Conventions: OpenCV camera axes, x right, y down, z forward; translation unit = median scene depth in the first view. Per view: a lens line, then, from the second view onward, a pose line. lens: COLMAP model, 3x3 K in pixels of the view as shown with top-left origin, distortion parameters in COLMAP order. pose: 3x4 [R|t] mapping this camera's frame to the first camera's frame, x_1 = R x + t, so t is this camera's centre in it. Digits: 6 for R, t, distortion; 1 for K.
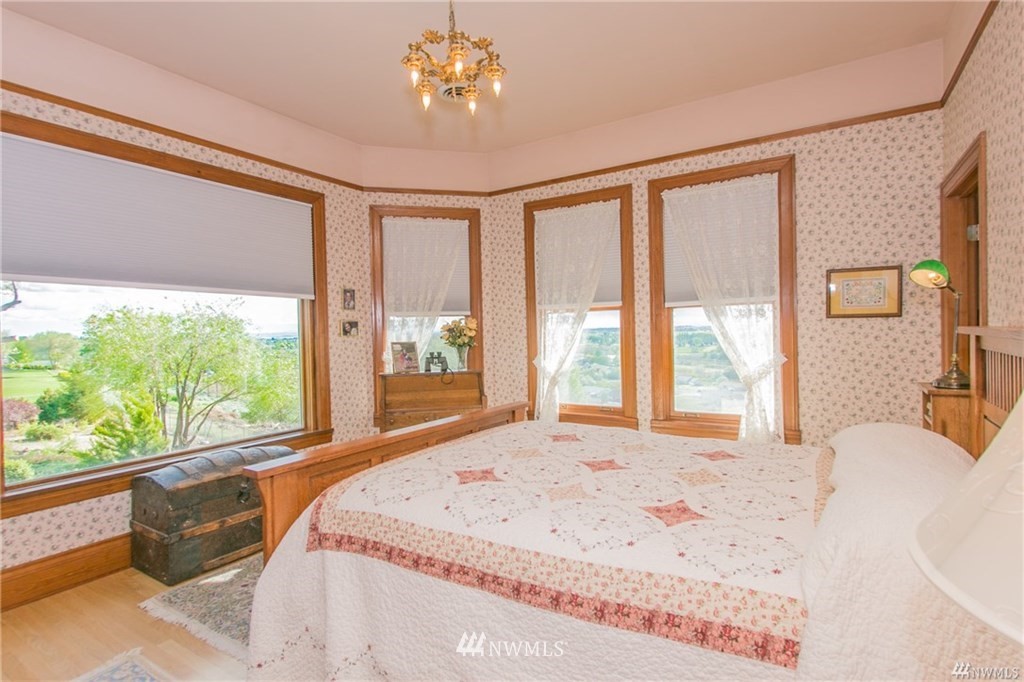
lens RADIAL K [[495.6, 0, 512.0], [0, 495.6, 341.0], [0, 0, 1]] dist [0.003188, 0.000719]
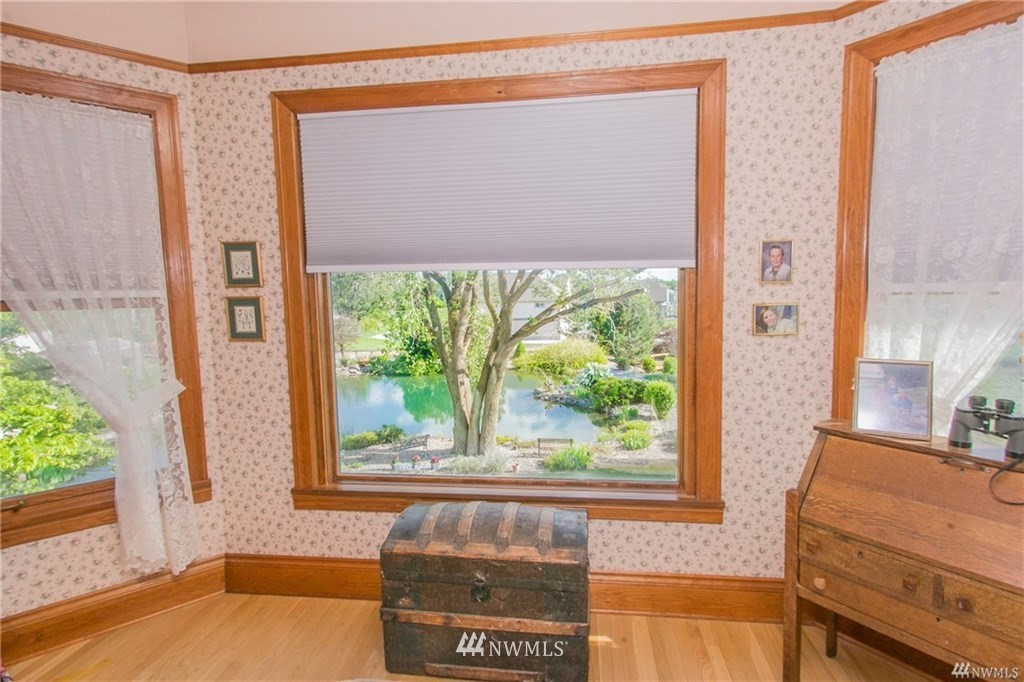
lens RADIAL K [[495.6, 0, 512.0], [0, 495.6, 341.0], [0, 0, 1]] dist [0.003188, 0.000719]
pose [[0.384592, 0.092501, -0.918440, 0.034567], [-0.028750, 0.995684, 0.088242, -0.040829], [0.922639, -0.007532, 0.385592, 0.558040]]
